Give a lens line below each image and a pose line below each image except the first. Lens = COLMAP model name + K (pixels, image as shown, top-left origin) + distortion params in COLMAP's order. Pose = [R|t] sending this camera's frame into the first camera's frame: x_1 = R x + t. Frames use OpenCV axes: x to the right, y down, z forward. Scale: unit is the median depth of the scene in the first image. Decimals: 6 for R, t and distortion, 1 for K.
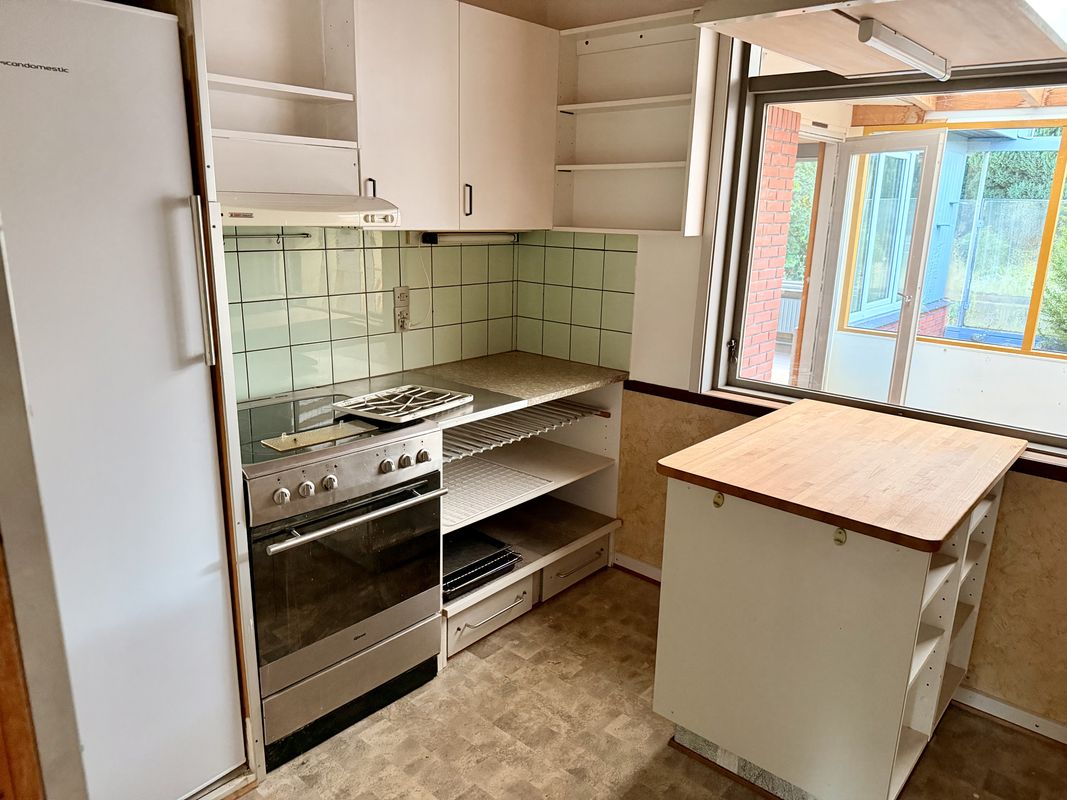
lens RADIAL K [[747.9, 0, 521.7], [0, 747.9, 398.9], [0, 0, 1]] dist [0.040199, -0.061428]
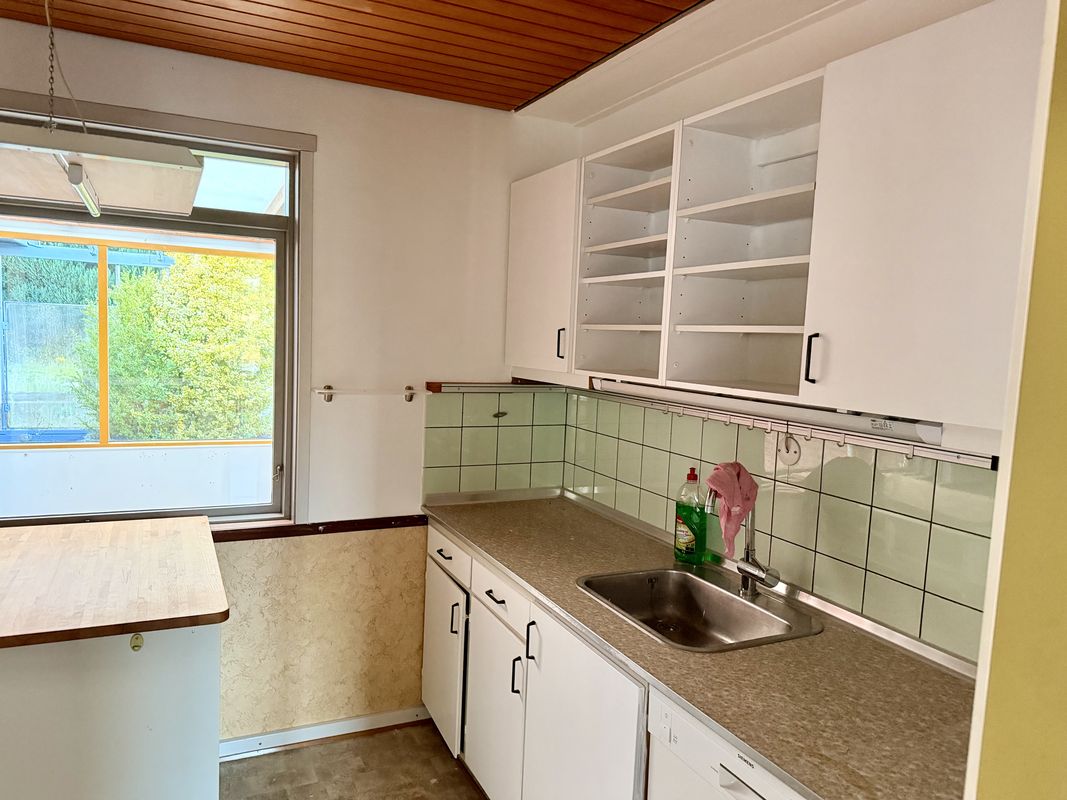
lens RADIAL K [[747.9, 0, 521.7], [0, 747.9, 398.9], [0, 0, 1]] dist [0.040199, -0.061428]
pose [[0.381164, -0.084072, 0.920677, -0.236157], [0.197997, 0.980174, 0.007534, -0.038663], [-0.903057, 0.179419, 0.390253, 0.037524]]
